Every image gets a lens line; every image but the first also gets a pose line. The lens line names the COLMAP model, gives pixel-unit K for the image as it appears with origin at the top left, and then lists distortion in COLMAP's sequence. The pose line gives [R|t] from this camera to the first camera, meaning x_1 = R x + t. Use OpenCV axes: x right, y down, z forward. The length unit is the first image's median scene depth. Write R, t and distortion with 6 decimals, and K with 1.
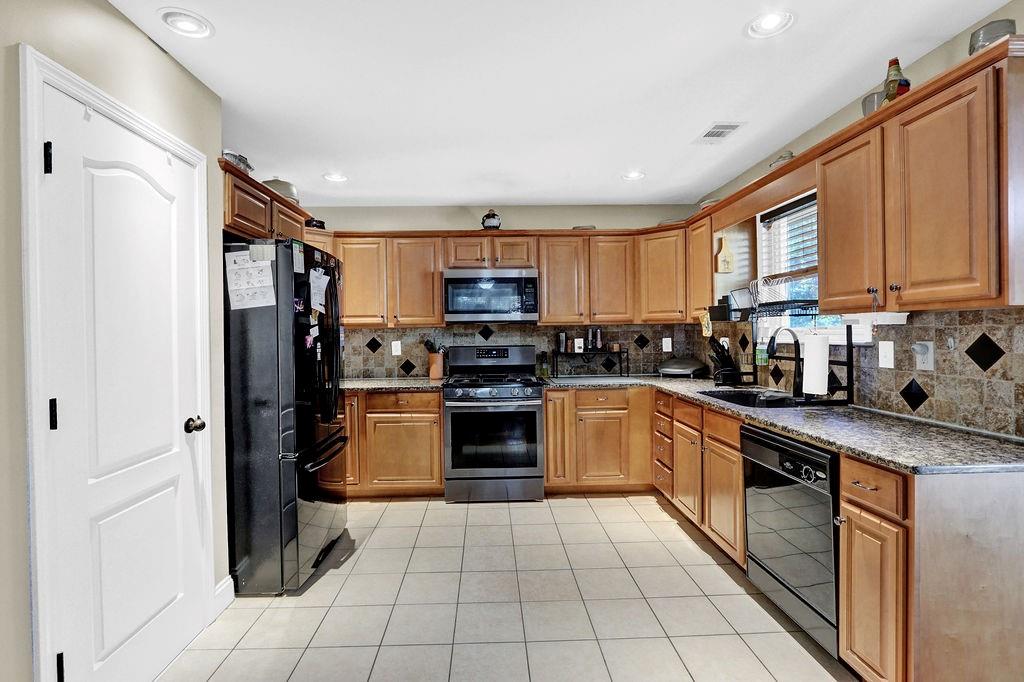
lens RADIAL K [[475.9, 0, 502.8], [0, 475.9, 336.4], [0, 0, 1]] dist [-0.015714, 0.002993]
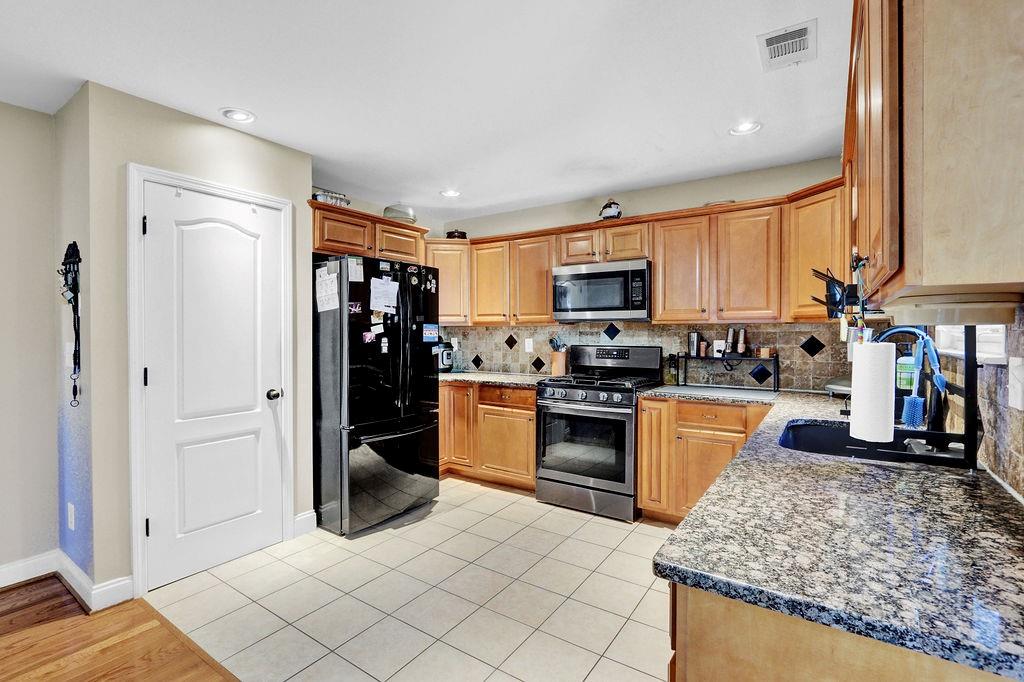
lens RADIAL K [[475.9, 0, 502.3], [0, 475.9, 337.8], [0, 0, 1]] dist [-0.015714, 0.002993]
pose [[0.803159, 0.020078, -0.595426, 0.411564], [-0.014421, 0.999794, 0.014261, -0.006830], [0.595590, -0.002868, 0.803283, 0.151855]]
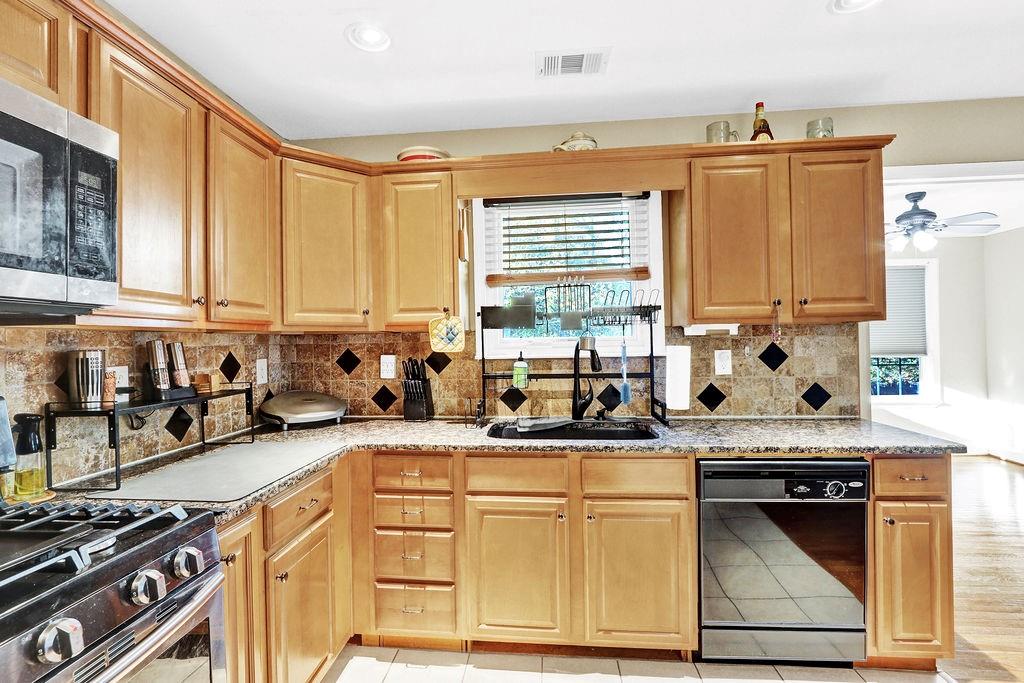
lens RADIAL K [[475.9, 0, 501.9], [0, 475.9, 337.7], [0, 0, 1]] dist [-0.015714, 0.002993]
pose [[0.129285, 0.019474, 0.991416, -0.196890], [0.022603, 0.999489, -0.022581, -0.003484], [-0.991350, 0.025329, 0.128779, 0.784355]]
